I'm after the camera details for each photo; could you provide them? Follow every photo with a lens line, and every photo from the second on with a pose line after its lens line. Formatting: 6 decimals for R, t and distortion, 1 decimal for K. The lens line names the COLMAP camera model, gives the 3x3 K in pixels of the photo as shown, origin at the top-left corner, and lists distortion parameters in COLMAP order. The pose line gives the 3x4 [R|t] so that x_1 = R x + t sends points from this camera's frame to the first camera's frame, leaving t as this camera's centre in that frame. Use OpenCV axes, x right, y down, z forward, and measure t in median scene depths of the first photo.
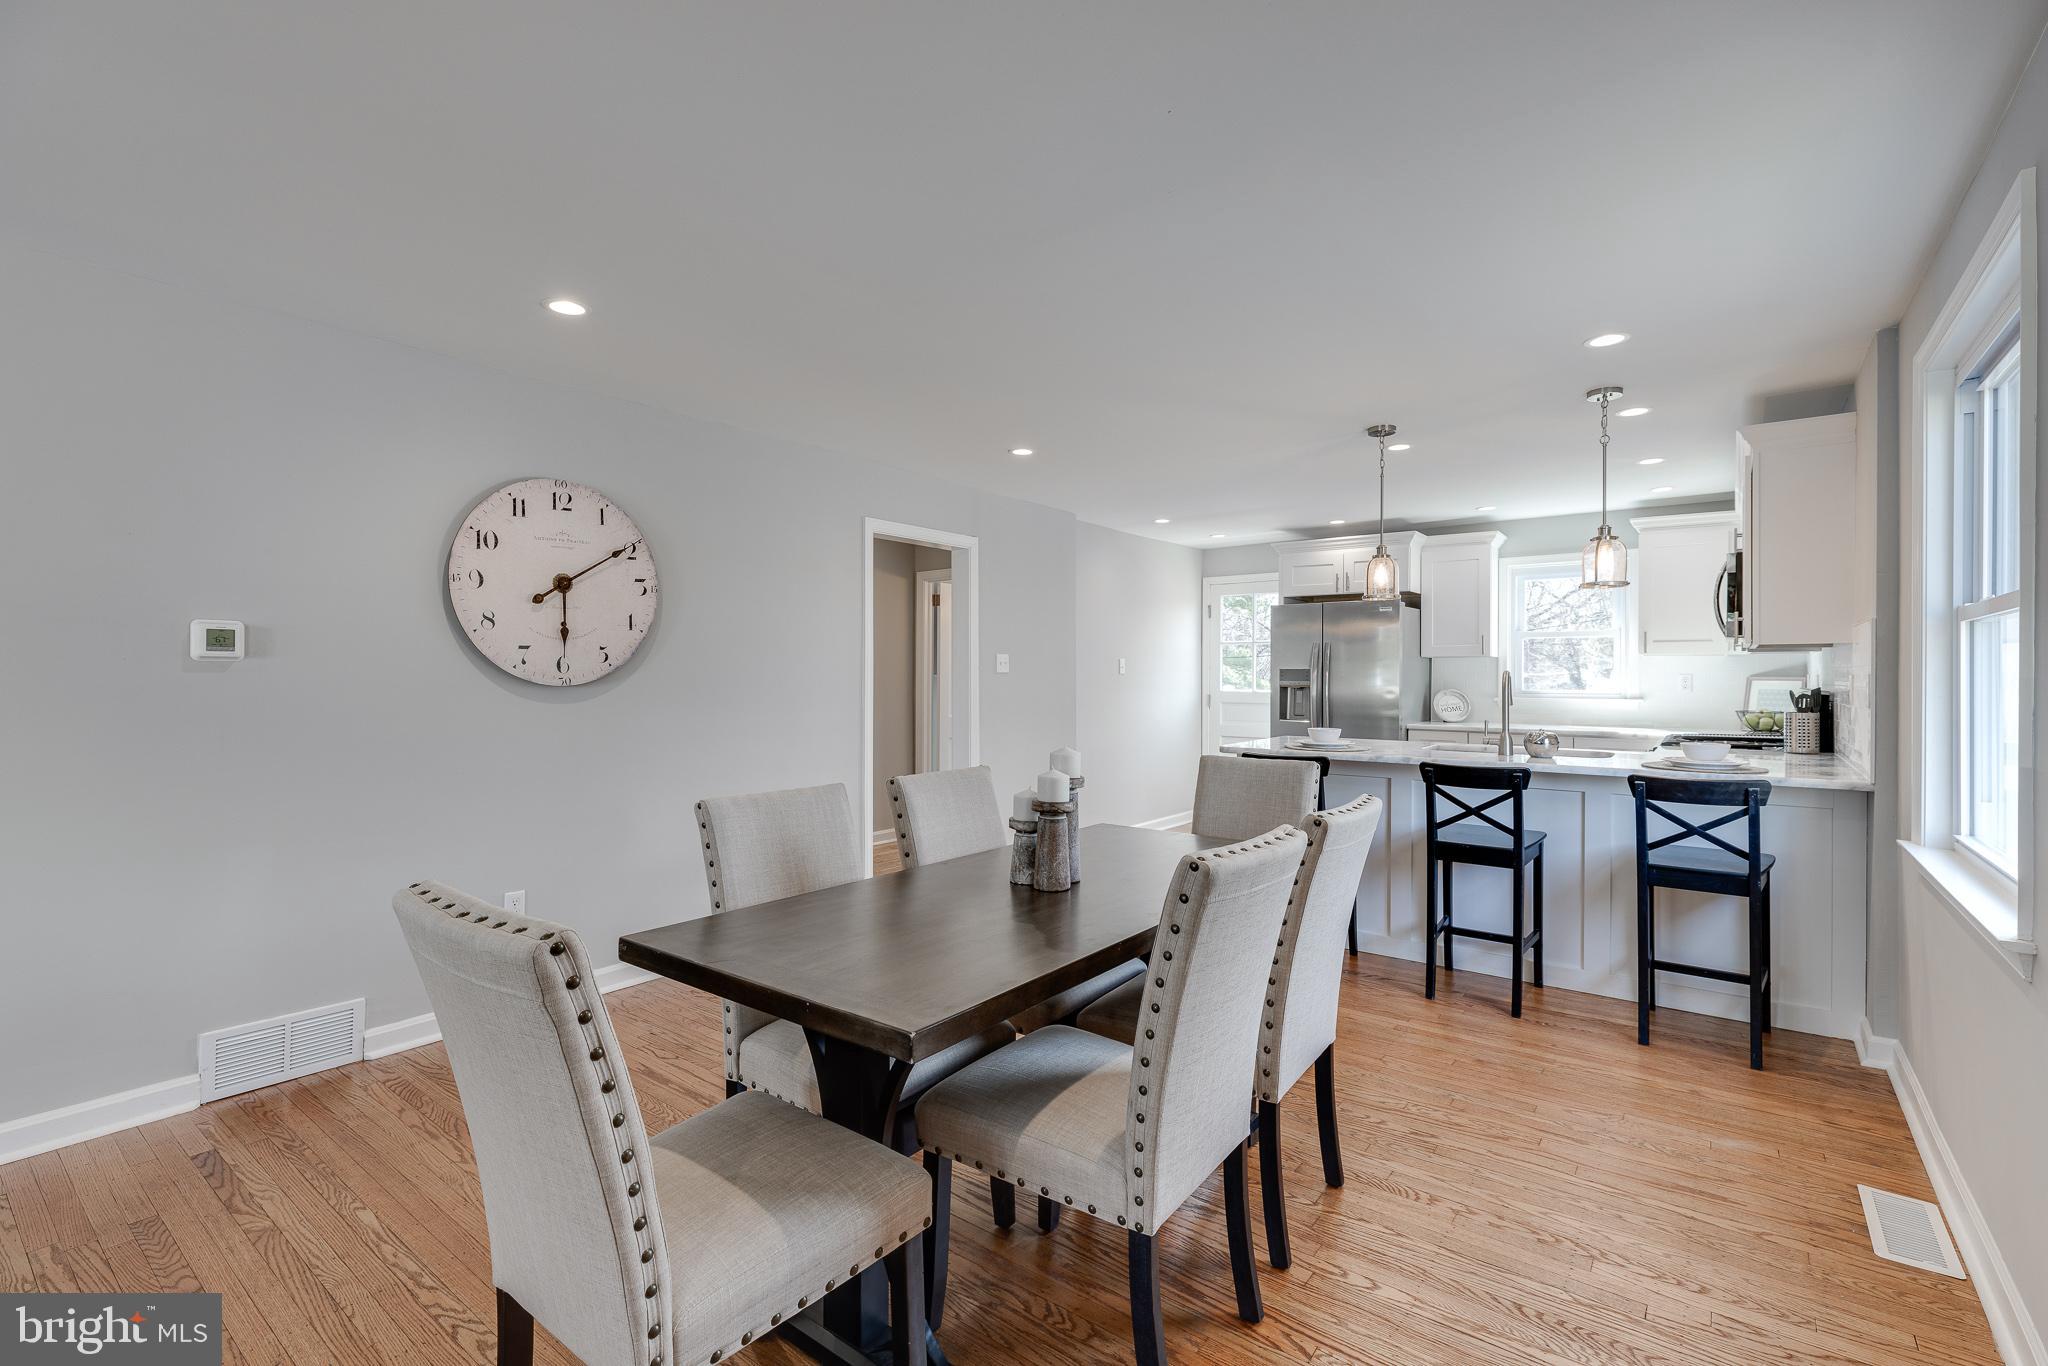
lens RADIAL K [[926.4, 0, 1024.1], [0, 926.4, 678.7], [0, 0, 1]] dist [0.007587, -0.001524]
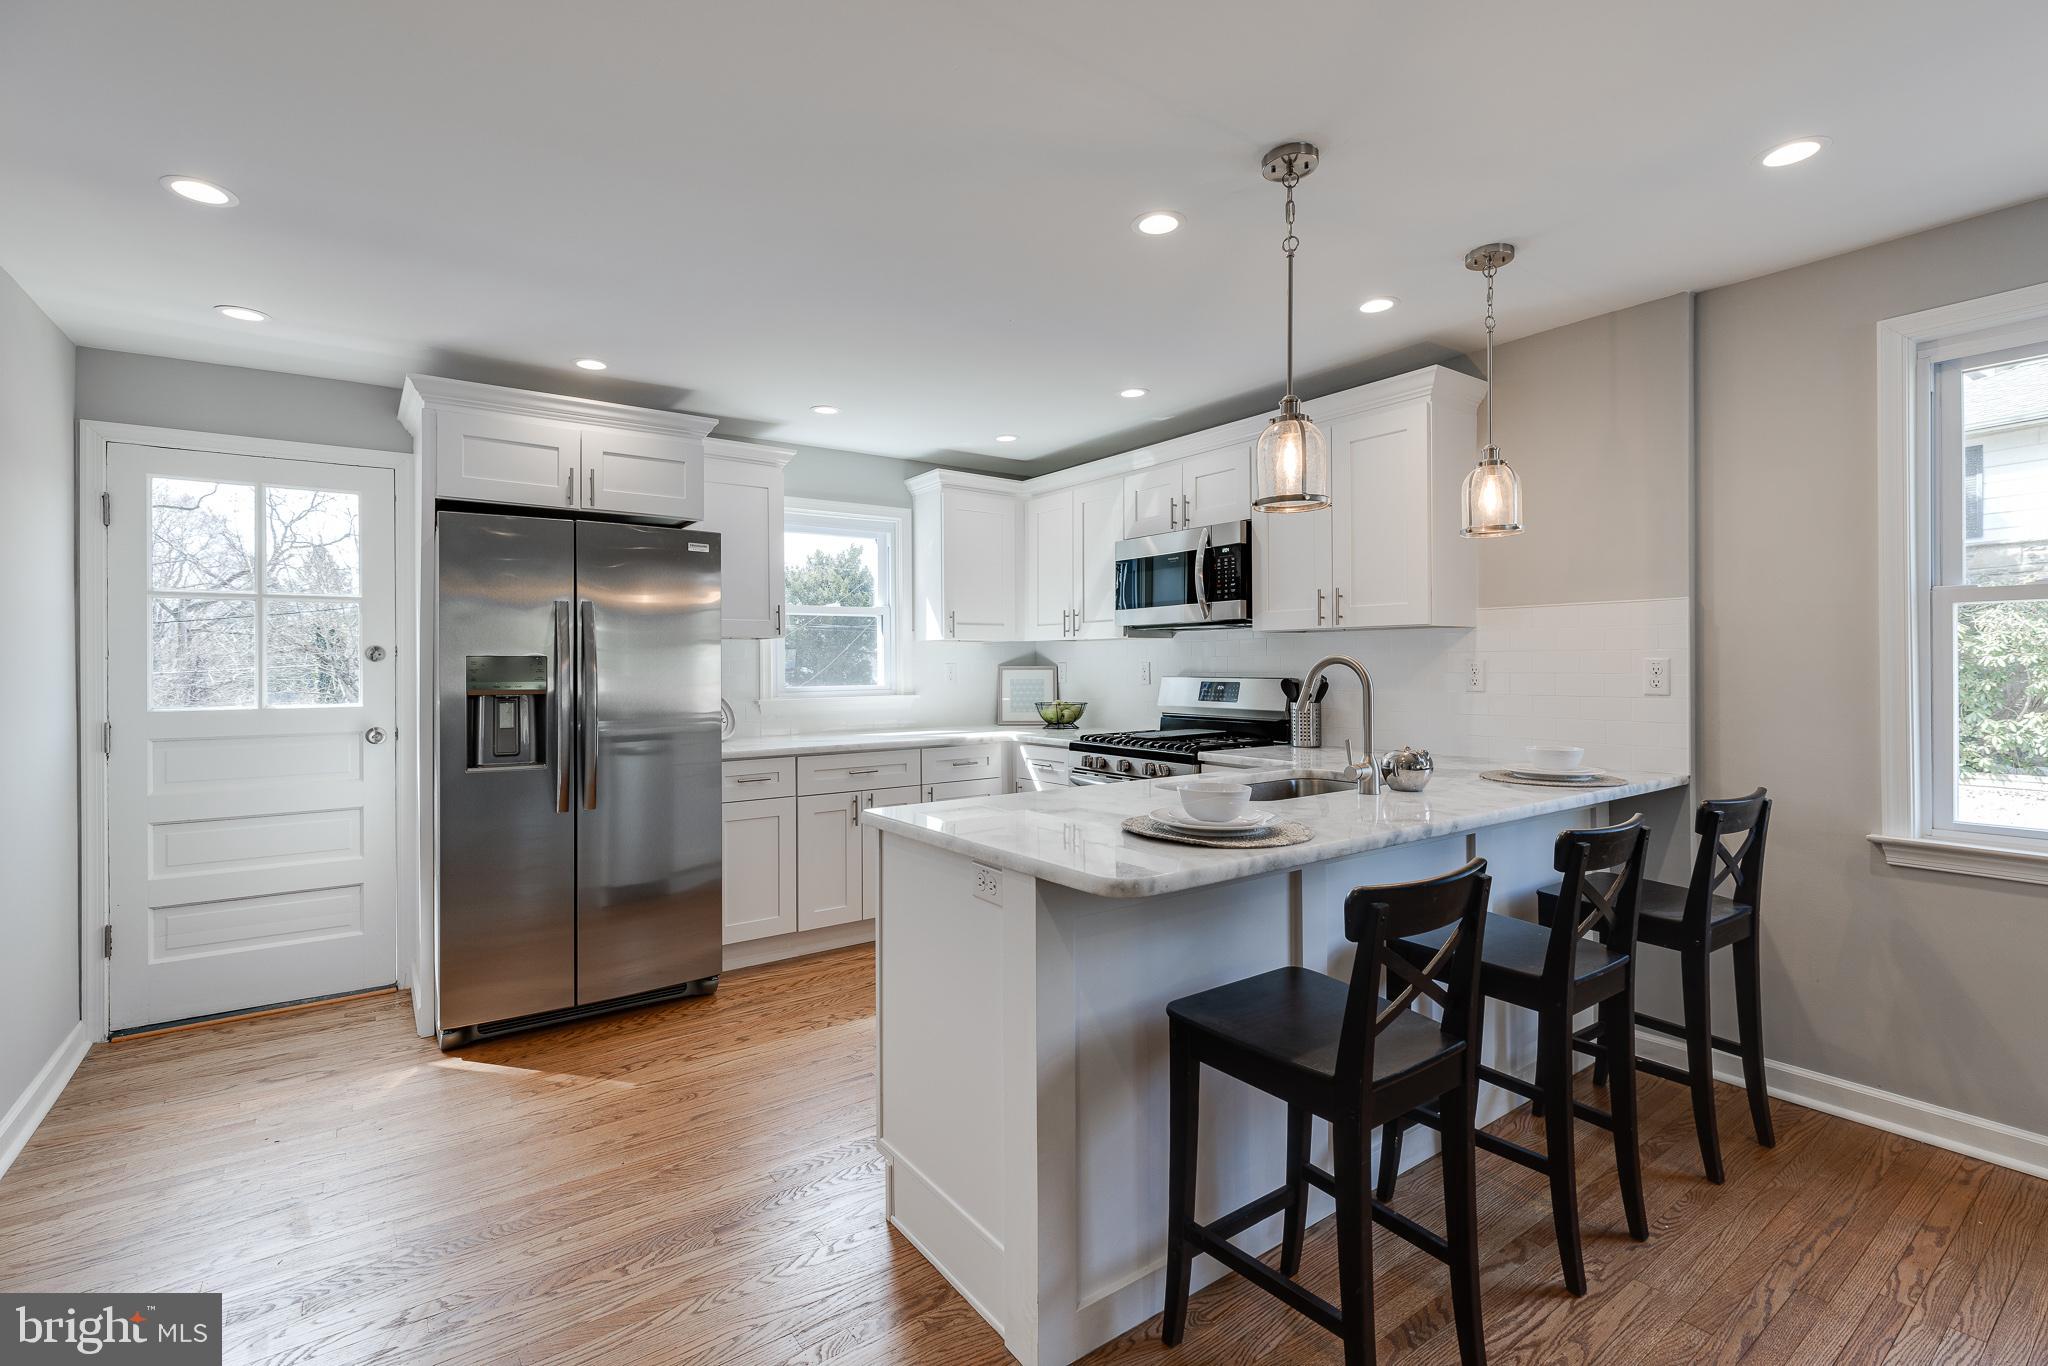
lens RADIAL K [[926.4, 0, 1015.5], [0, 926.4, 670.1], [0, 0, 1]] dist [0.007587, -0.001524]
pose [[0.292780, -0.013655, 0.956082, -0.077693], [0.006853, 0.999902, 0.012182, -0.007766], [-0.956155, 0.002985, 0.292845, 0.624898]]
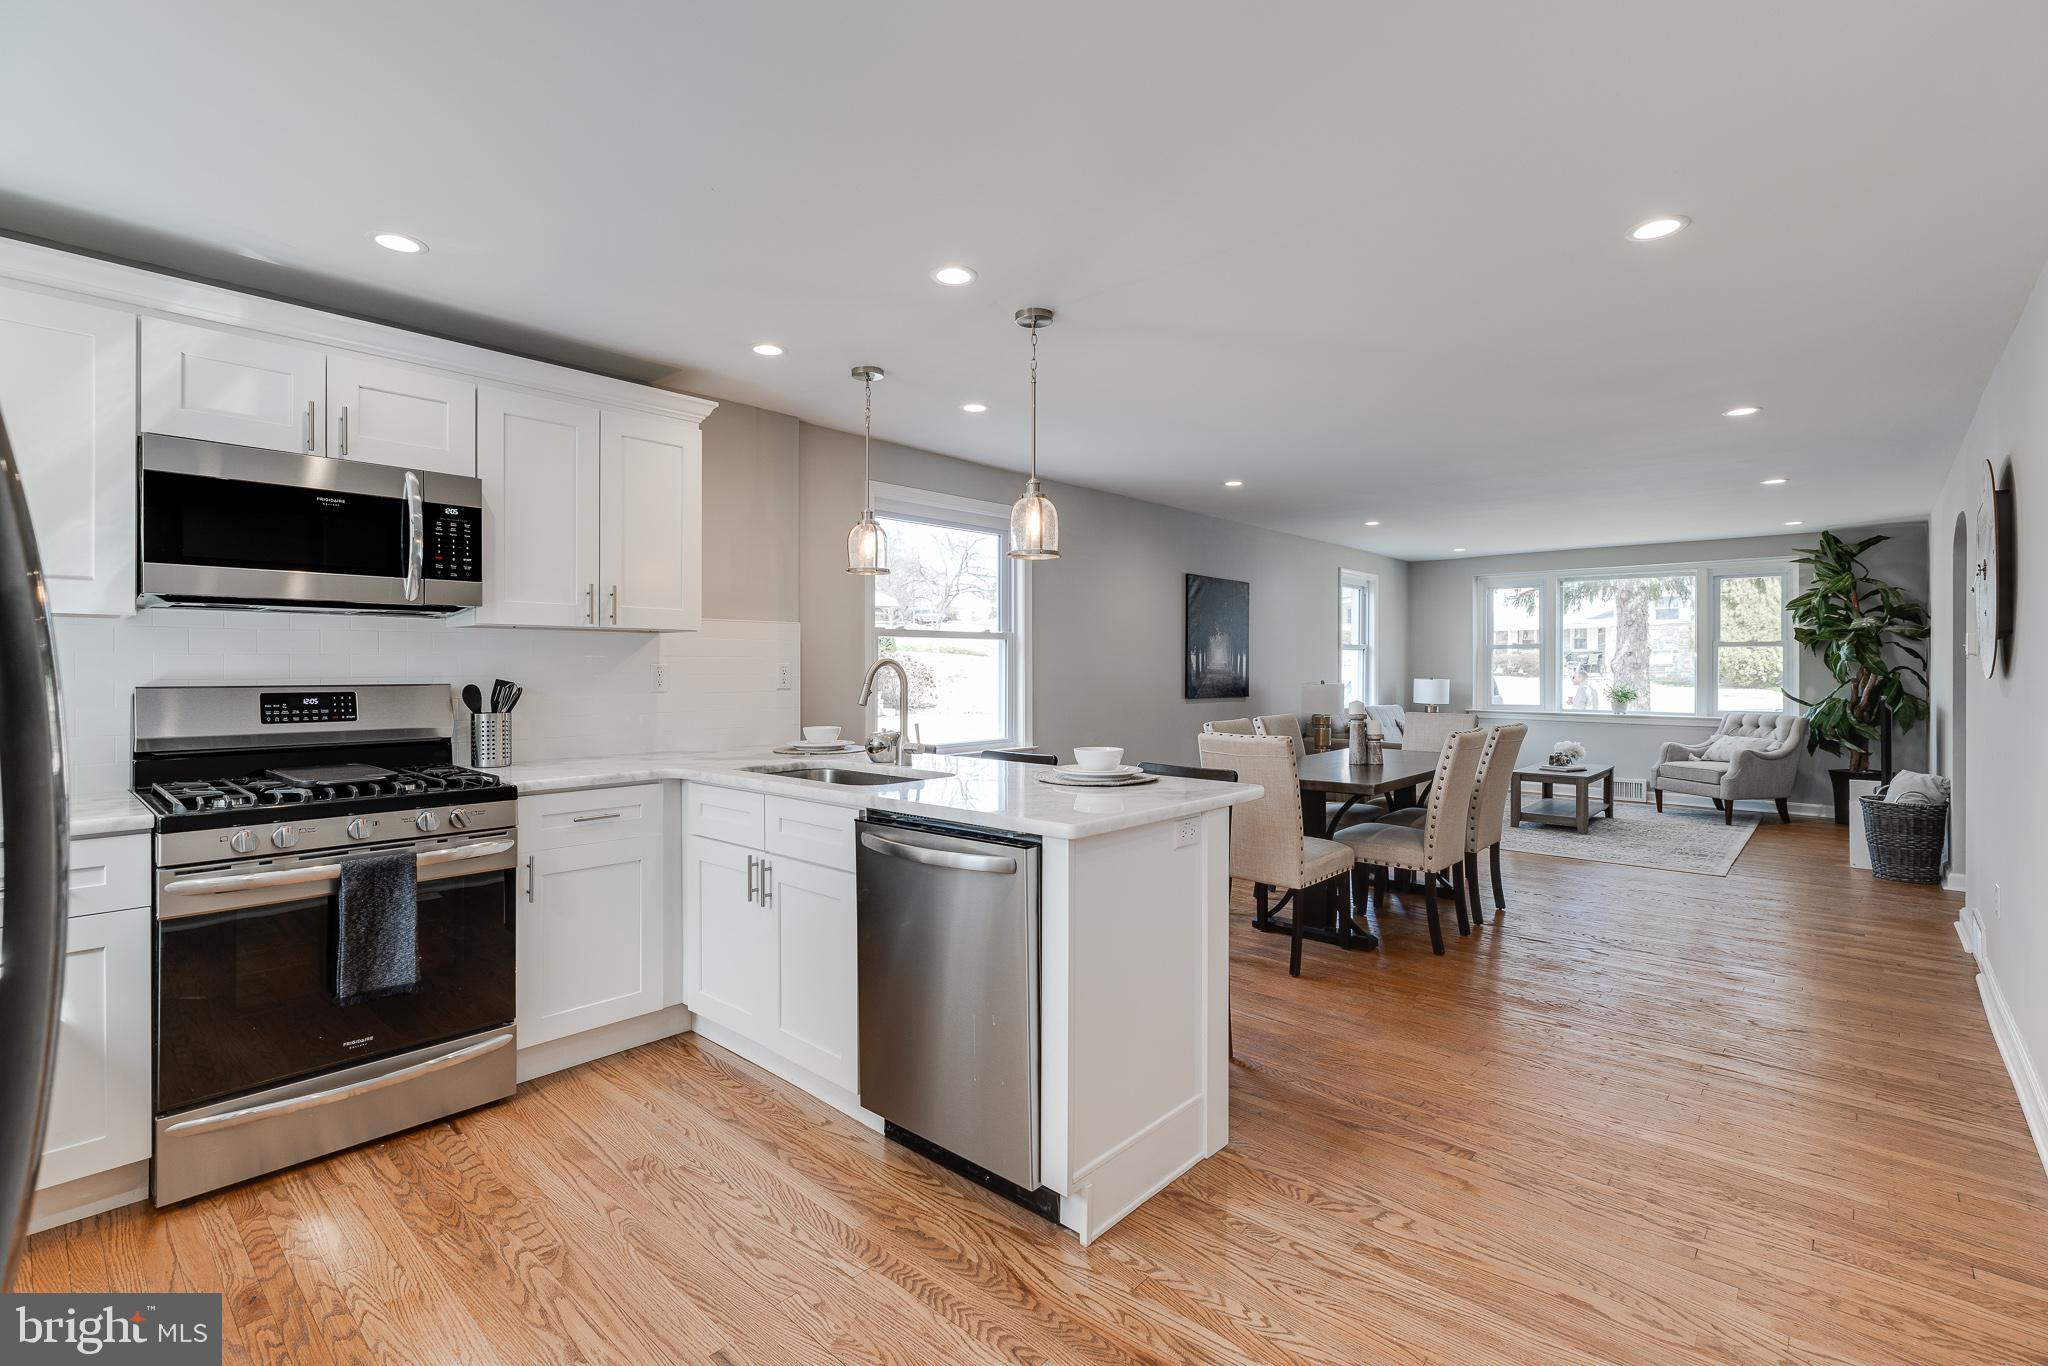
lens RADIAL K [[926.4, 0, 1025.6], [0, 926.4, 672.7], [0, 0, 1]] dist [0.007587, -0.001524]
pose [[-0.996846, -0.006742, 0.079077, 0.211391], [-0.006215, 0.999957, 0.006911, -0.005018], [-0.079120, 0.006397, -0.996845, 1.067417]]
